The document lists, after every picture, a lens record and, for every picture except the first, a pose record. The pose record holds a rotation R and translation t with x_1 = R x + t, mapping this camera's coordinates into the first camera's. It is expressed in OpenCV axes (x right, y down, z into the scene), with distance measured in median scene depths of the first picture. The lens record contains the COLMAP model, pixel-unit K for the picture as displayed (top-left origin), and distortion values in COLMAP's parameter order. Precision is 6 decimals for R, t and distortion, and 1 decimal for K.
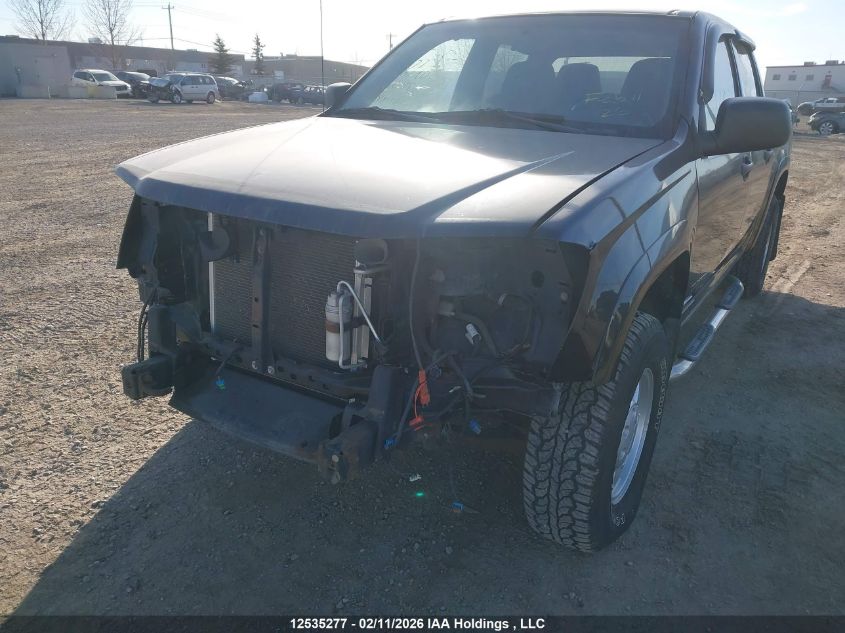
lens RADIAL K [[721.1, 0, 422.5], [0, 721.1, 316.5], [0, 0, 1]] dist [0.119670, -0.099452]
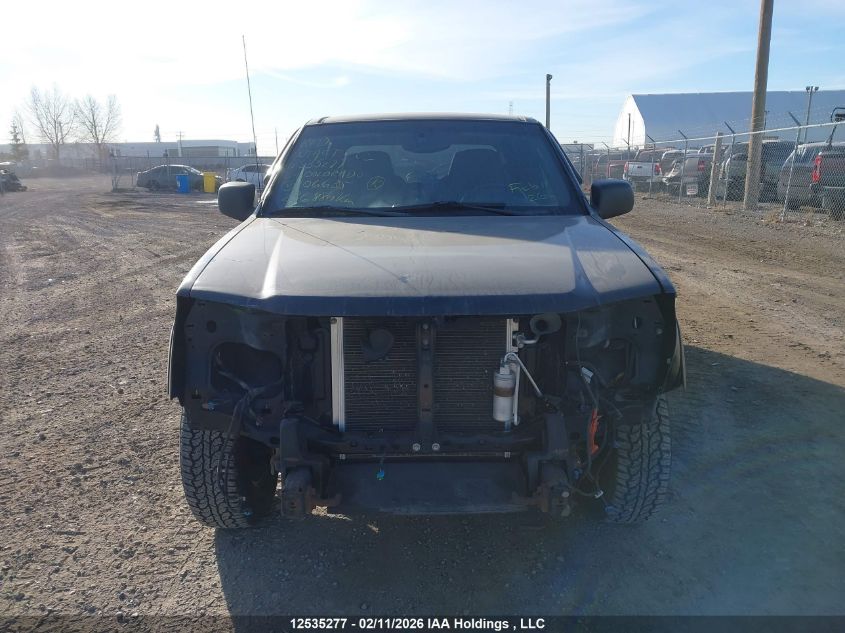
lens RADIAL K [[721.1, 0, 422.5], [0, 721.1, 316.5], [0, 0, 1]] dist [0.119670, -0.099452]
pose [[0.806030, -0.157069, 0.570653, -0.867590], [0.202710, 0.979094, -0.016833, -0.112098], [-0.556079, 0.129245, 0.821018, 0.082784]]
